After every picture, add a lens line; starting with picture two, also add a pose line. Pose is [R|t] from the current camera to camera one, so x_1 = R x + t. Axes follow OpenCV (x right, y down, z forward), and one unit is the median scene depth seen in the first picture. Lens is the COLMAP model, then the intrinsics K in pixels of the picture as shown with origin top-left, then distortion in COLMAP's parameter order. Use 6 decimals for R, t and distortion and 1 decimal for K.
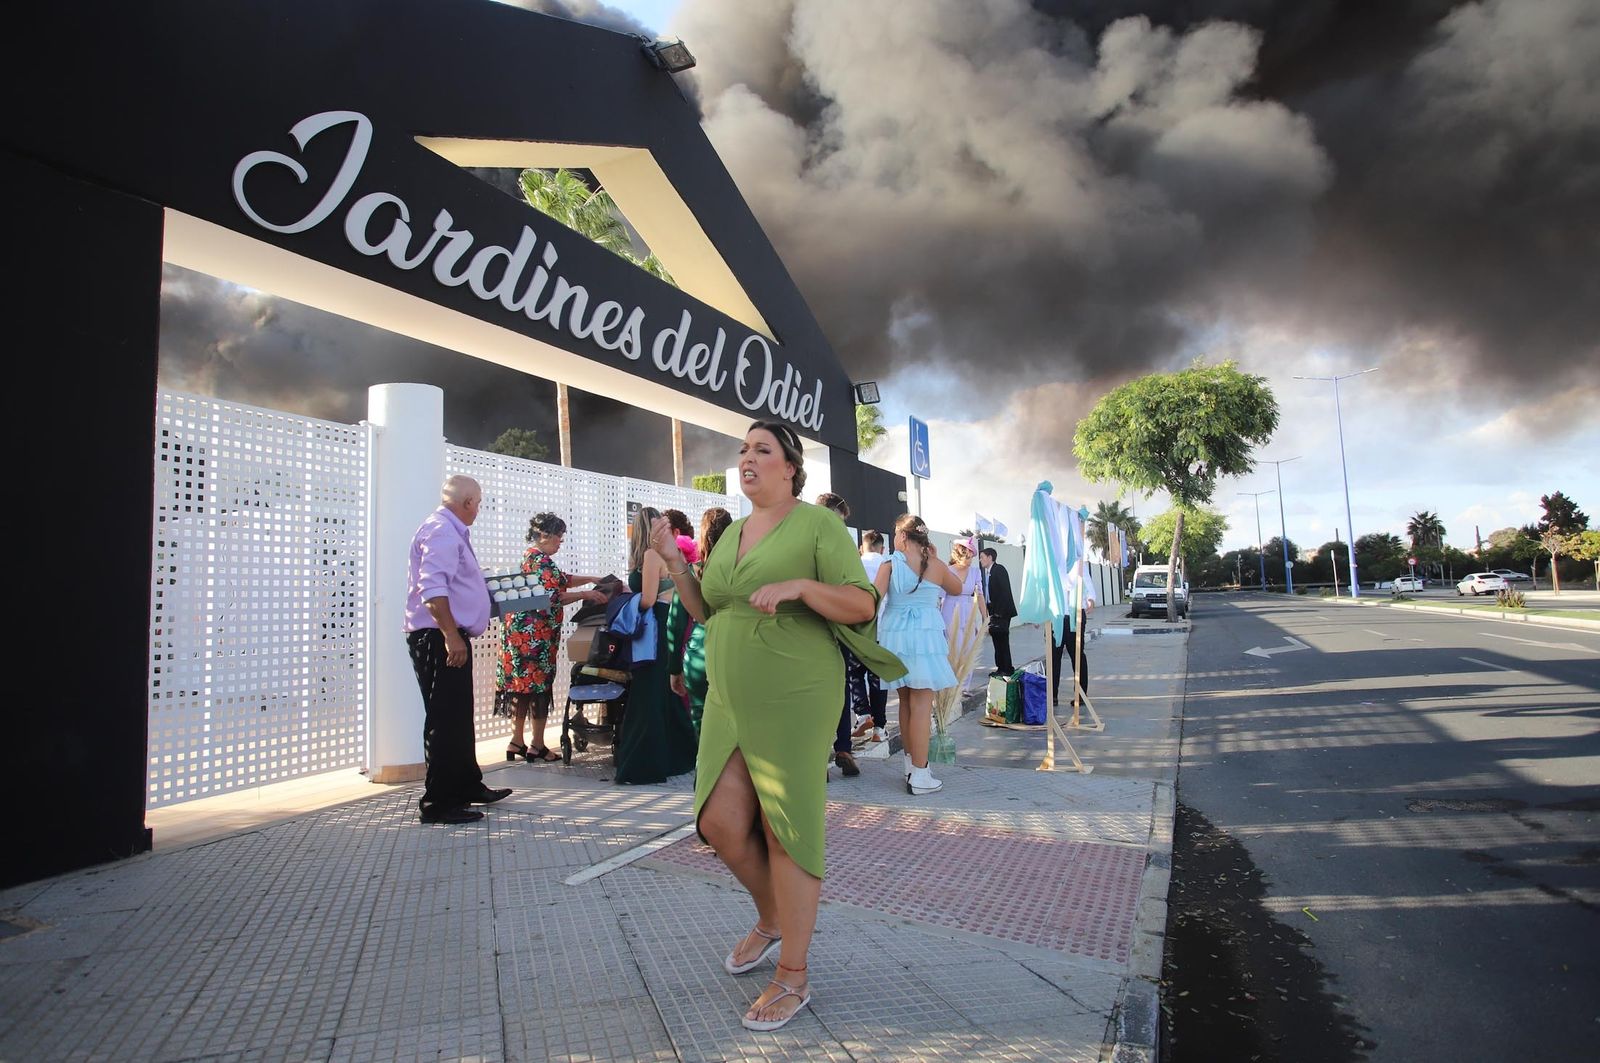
lens RADIAL K [[856.7, 0, 746.1], [0, 856.7, 512.1], [0, 0, 1]] dist [-0.070280, 0.029795]
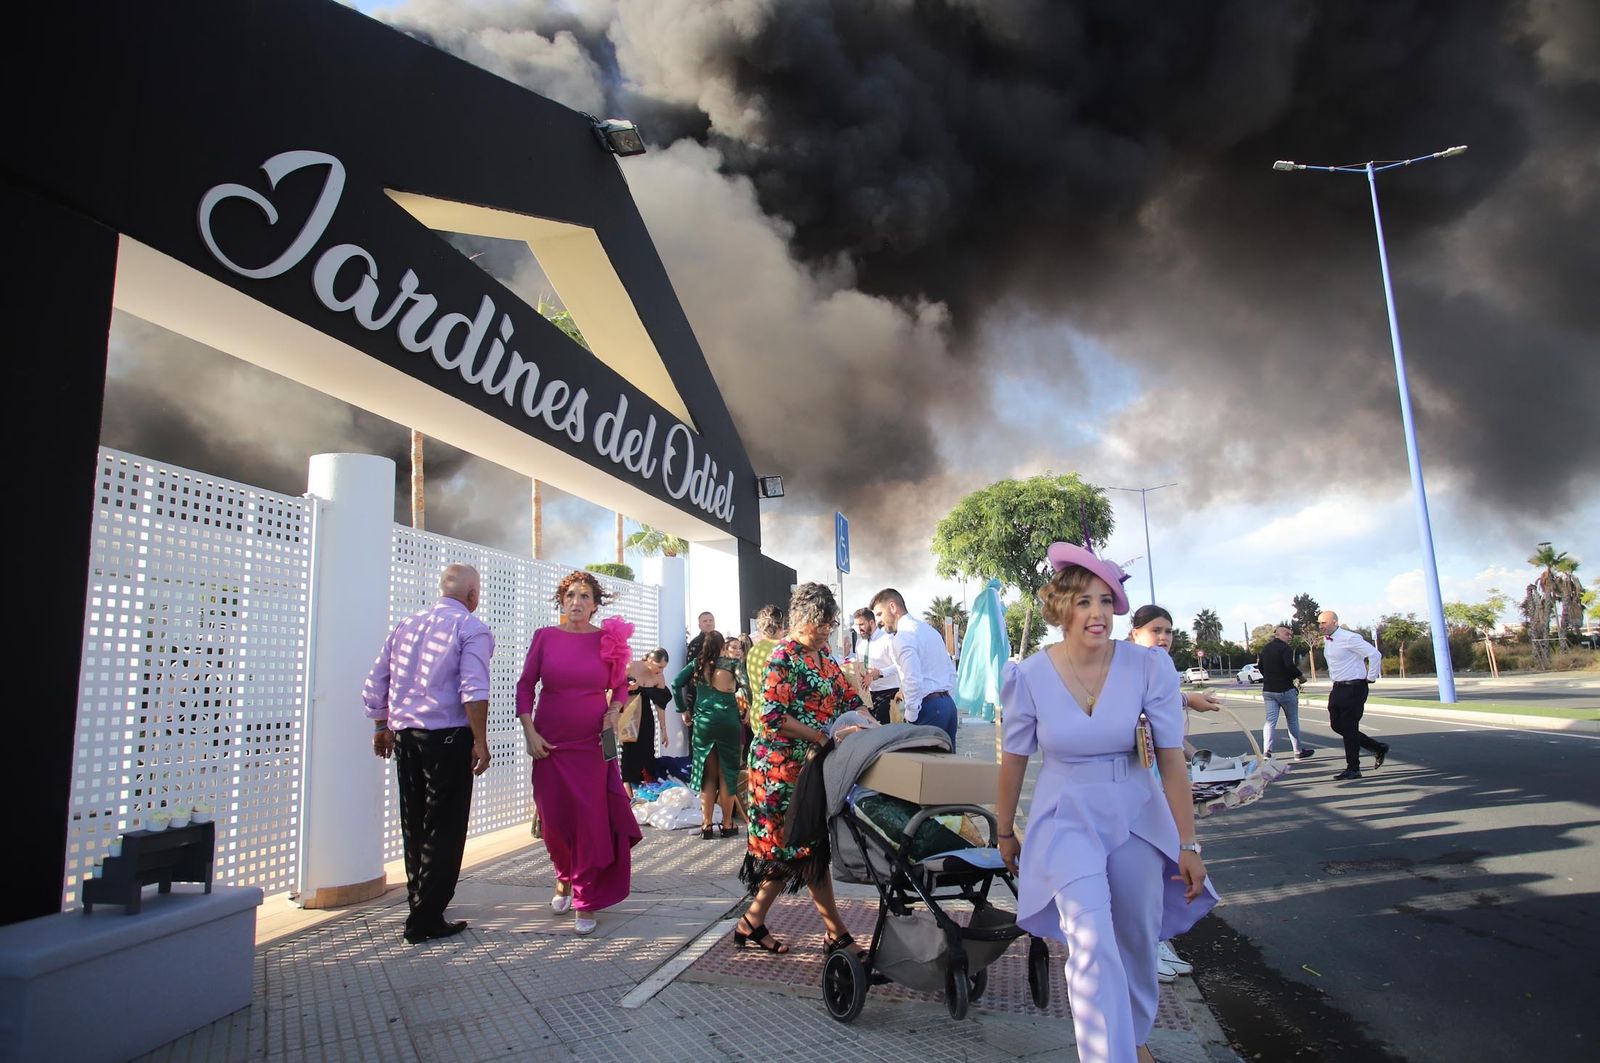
lens RADIAL K [[857.4, 0, 794.7], [0, 857.4, 547.9], [0, 0, 1]] dist [-0.064804, 0.026027]
pose [[0.971053, 0.030704, 0.236884, -0.119683], [-0.015511, 0.997716, -0.065738, -0.000307], [-0.238361, 0.060160, 0.969311, 0.017486]]
